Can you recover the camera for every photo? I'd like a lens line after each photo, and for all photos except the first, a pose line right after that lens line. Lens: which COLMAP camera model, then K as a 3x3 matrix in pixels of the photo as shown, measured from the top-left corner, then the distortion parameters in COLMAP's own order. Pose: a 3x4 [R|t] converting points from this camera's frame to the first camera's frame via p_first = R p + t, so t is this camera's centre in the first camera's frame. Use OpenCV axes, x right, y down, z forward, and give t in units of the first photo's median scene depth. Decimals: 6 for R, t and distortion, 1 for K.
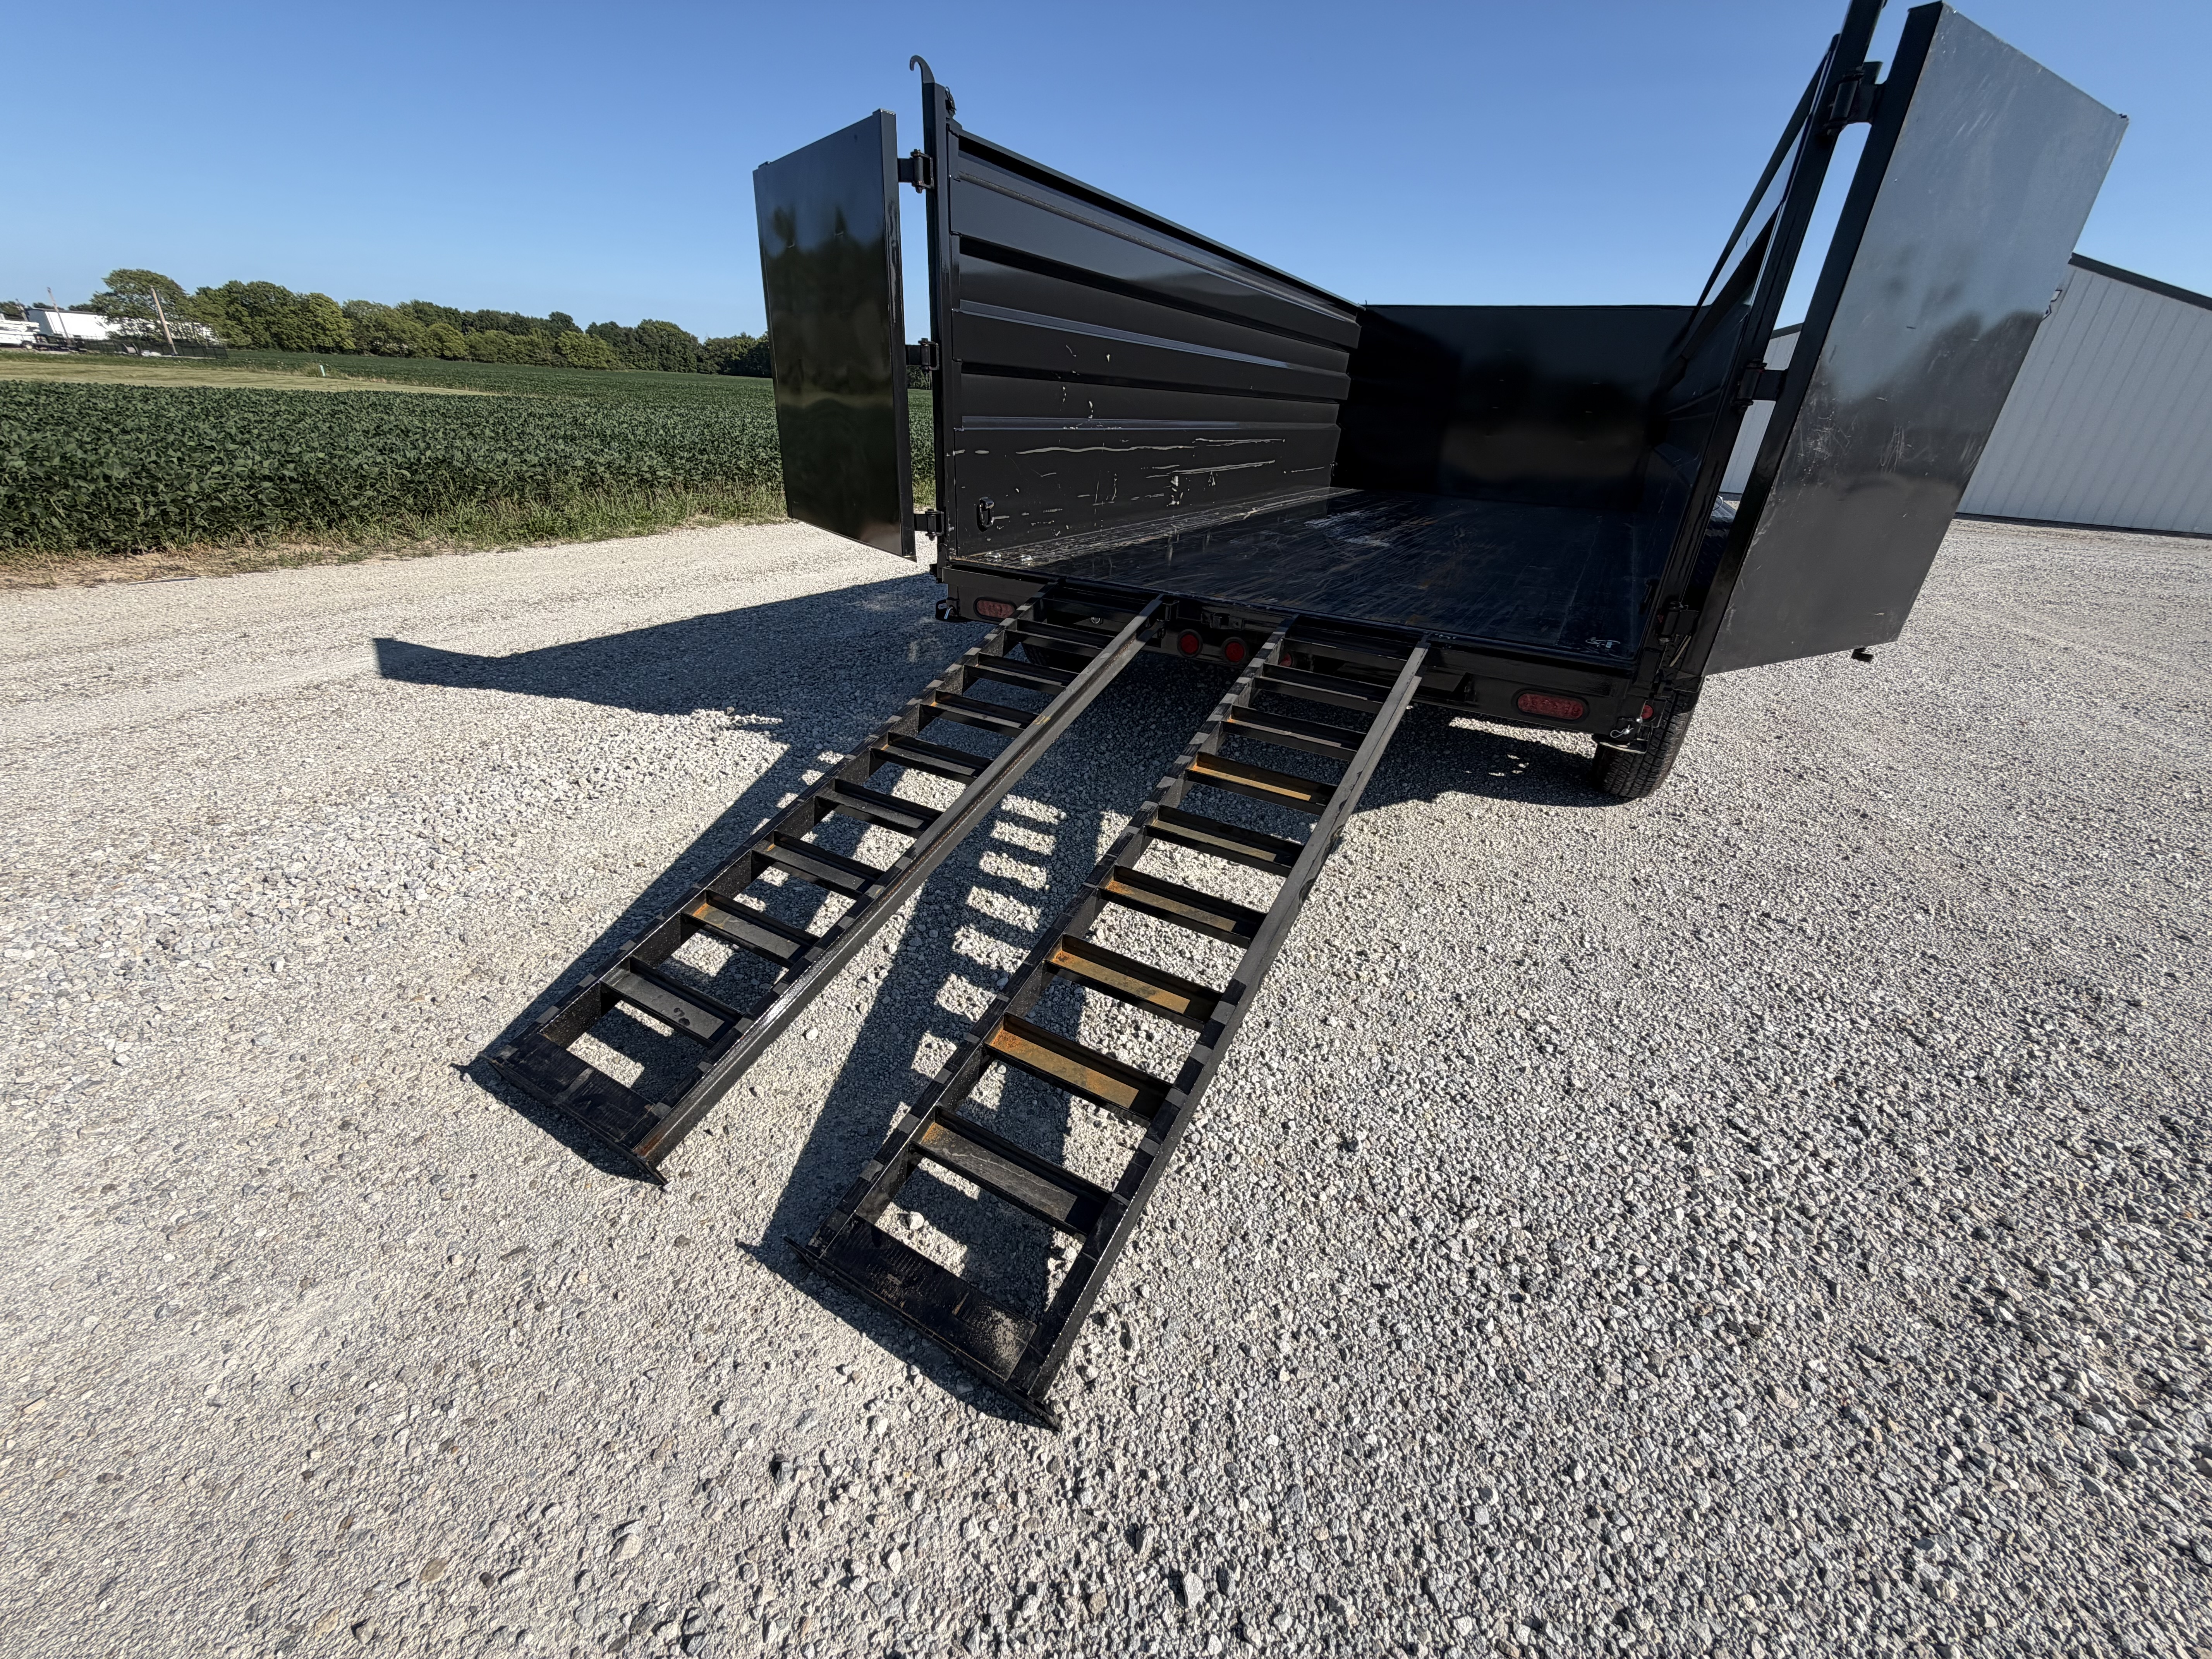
lens RADIAL K [[891.5, 0, 1101.1], [0, 891.5, 832.4], [0, 0, 1]] dist [-0.000329, 0.000226]
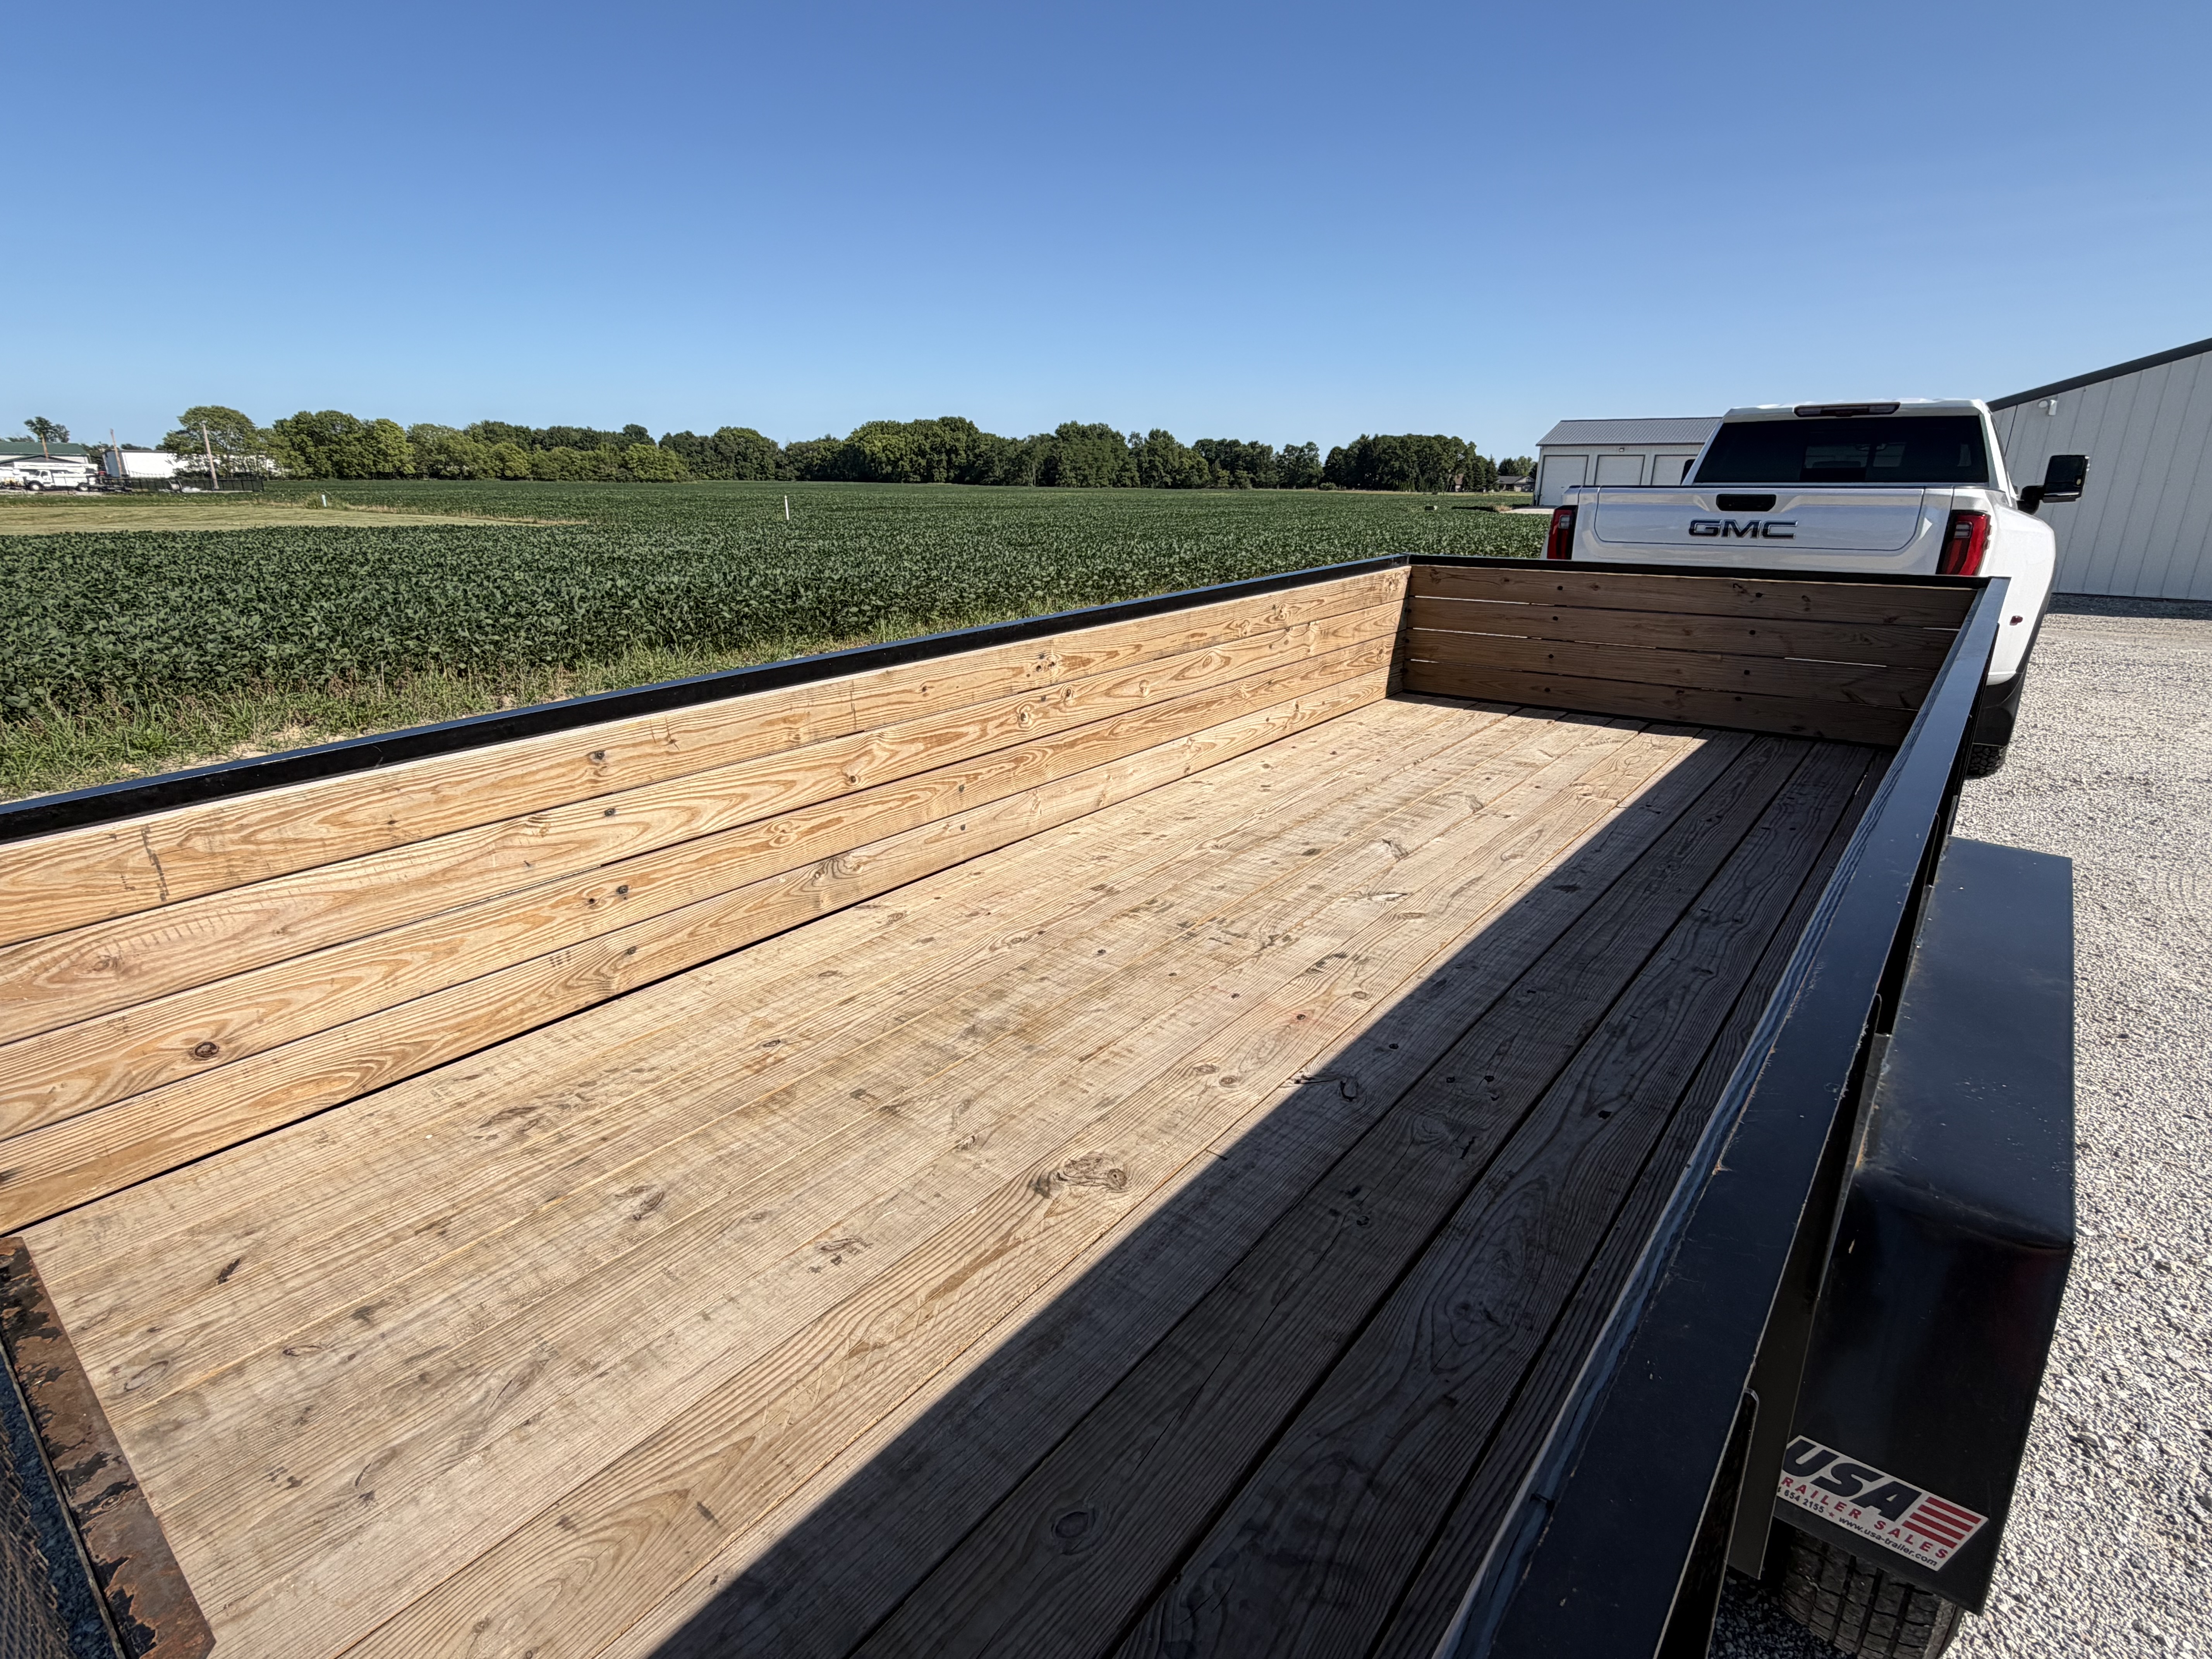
lens RADIAL K [[1120.1, 0, 1102.8], [0, 1120.1, 828.9], [0, 0, 1]] dist [0.000038, 0.000002]
pose [[0.991870, -0.007196, -0.127049, 0.263467], [-0.012918, 0.987549, -0.156781, -0.228119], [0.126595, 0.157148, 0.979428, 0.433807]]
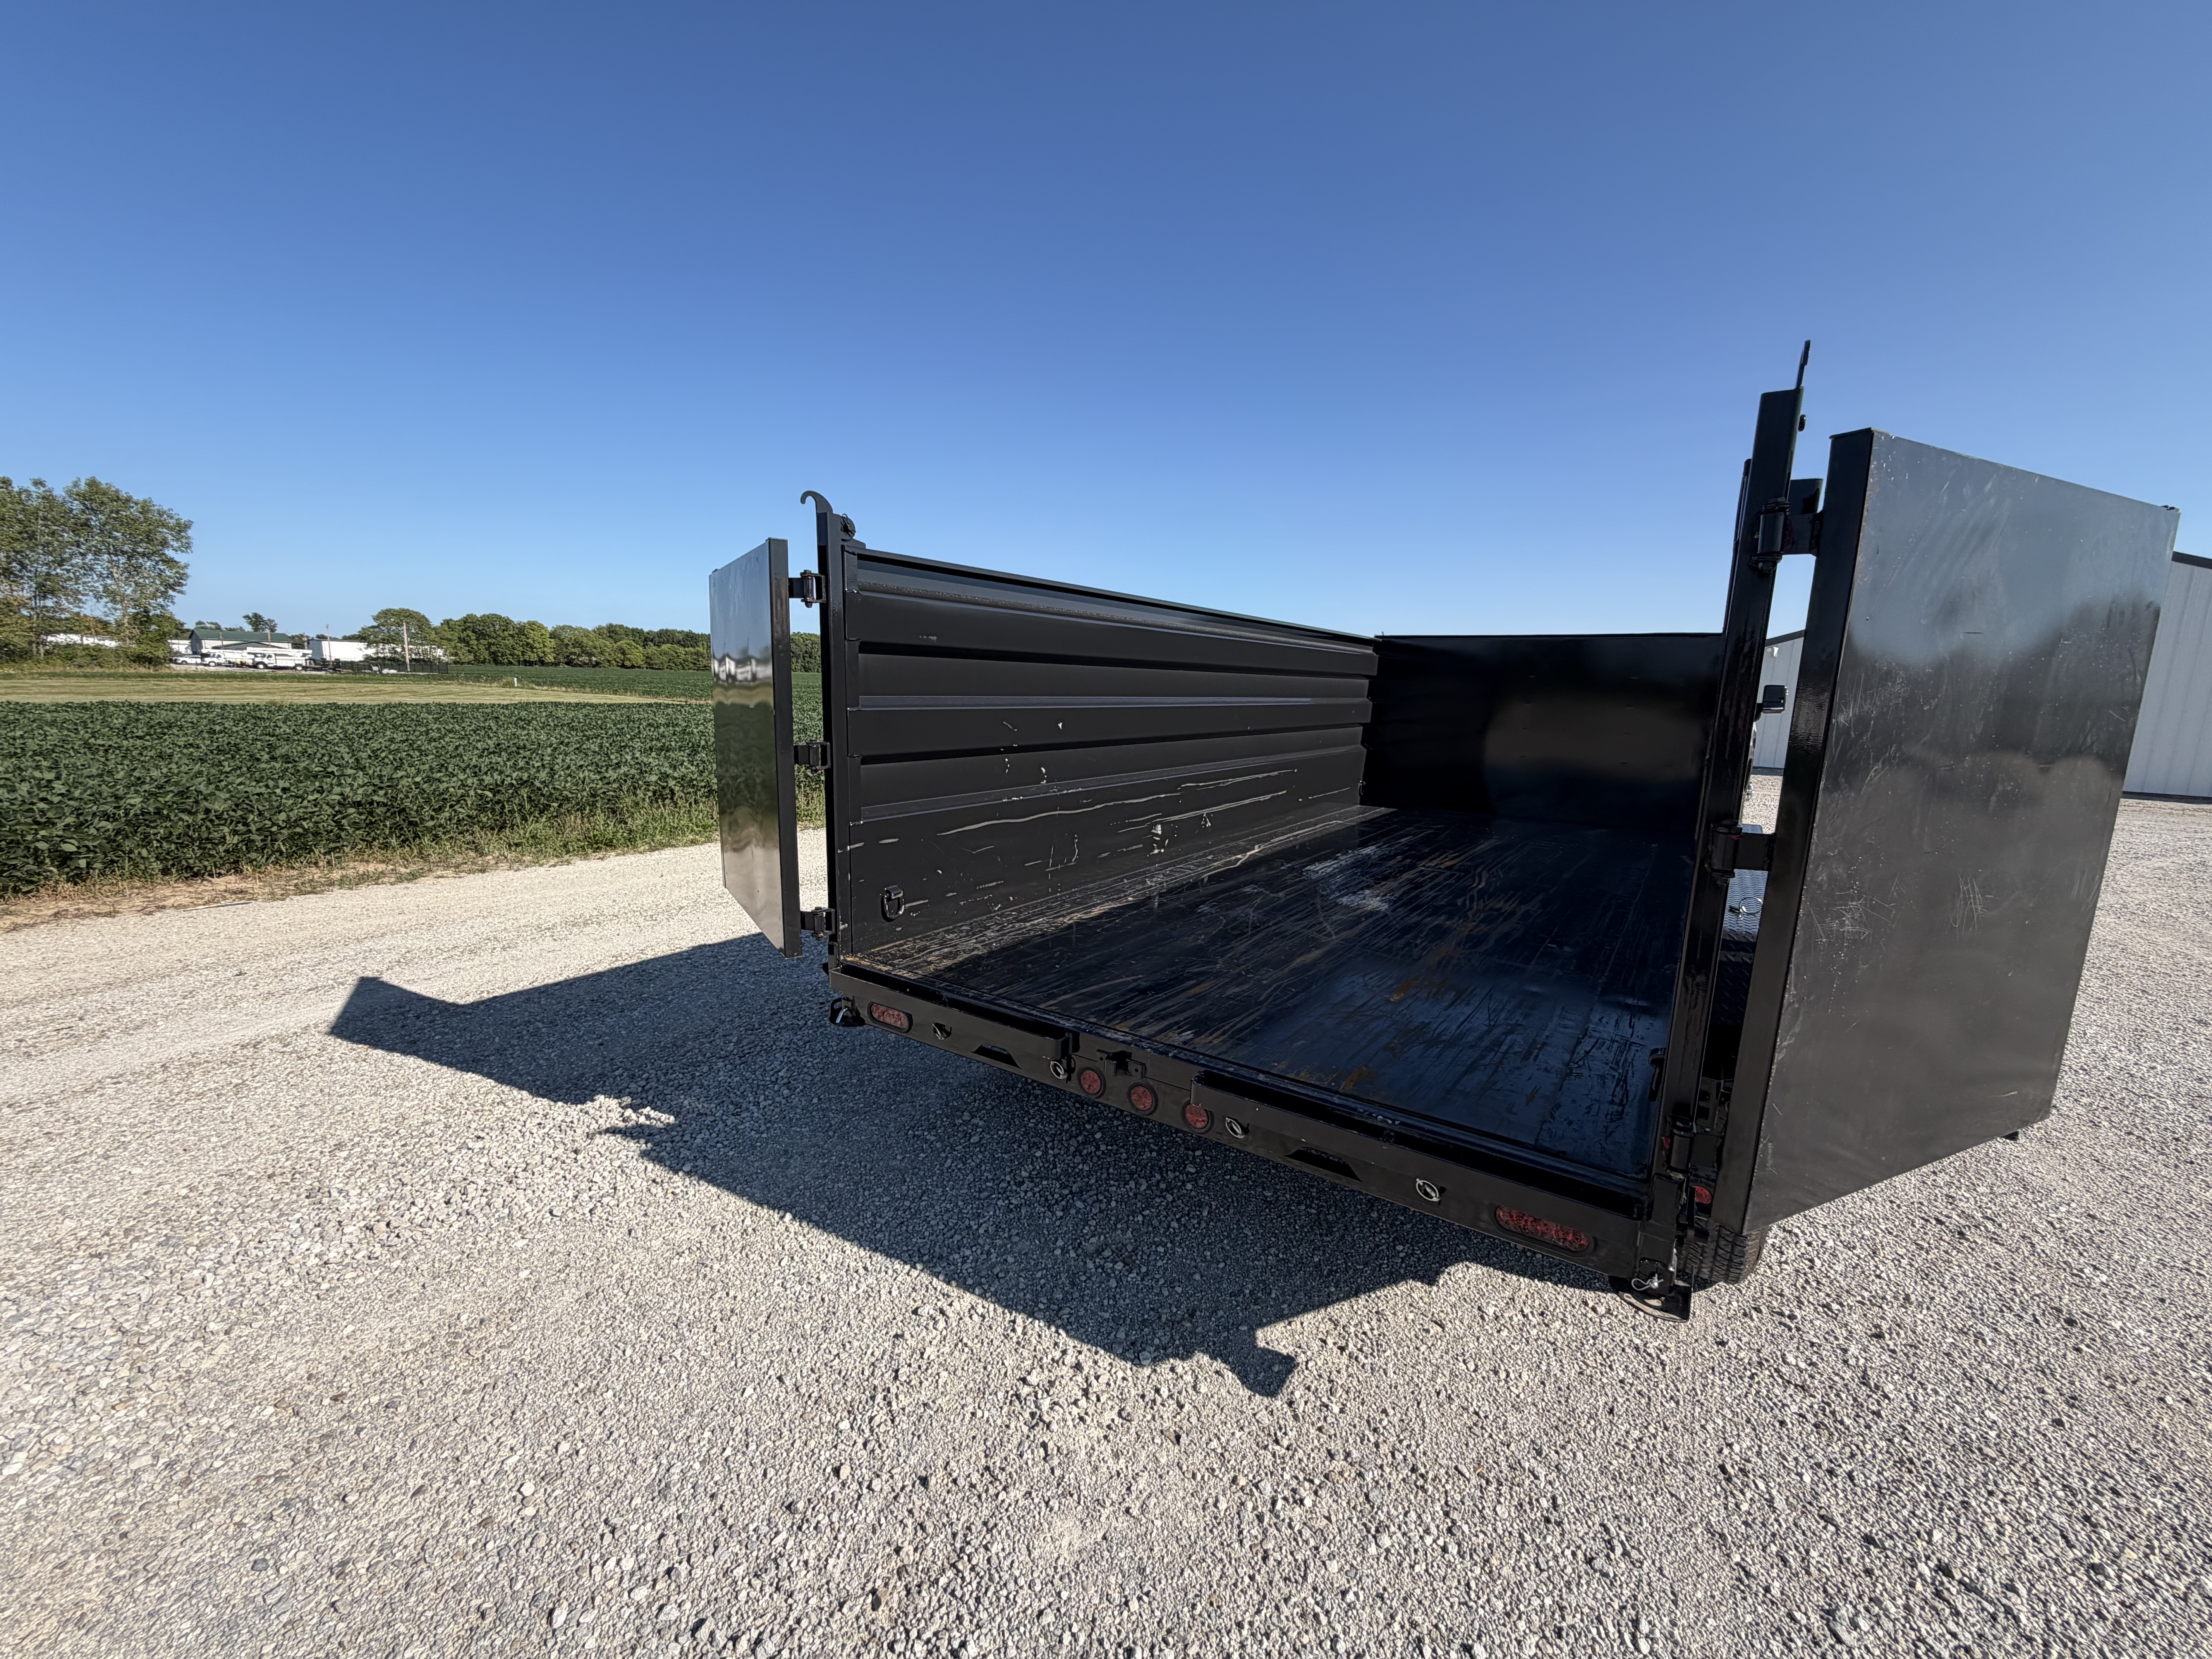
lens RADIAL K [[897.2, 0, 1106.0], [0, 897.2, 829.5], [0, 0, 1]] dist [0.000979, -0.000399]
pose [[0.995326, -0.007734, -0.096262, 0.073384], [-0.020459, 0.957274, -0.288458, -0.074657], [0.094380, 0.289079, 0.952642, 0.060740]]
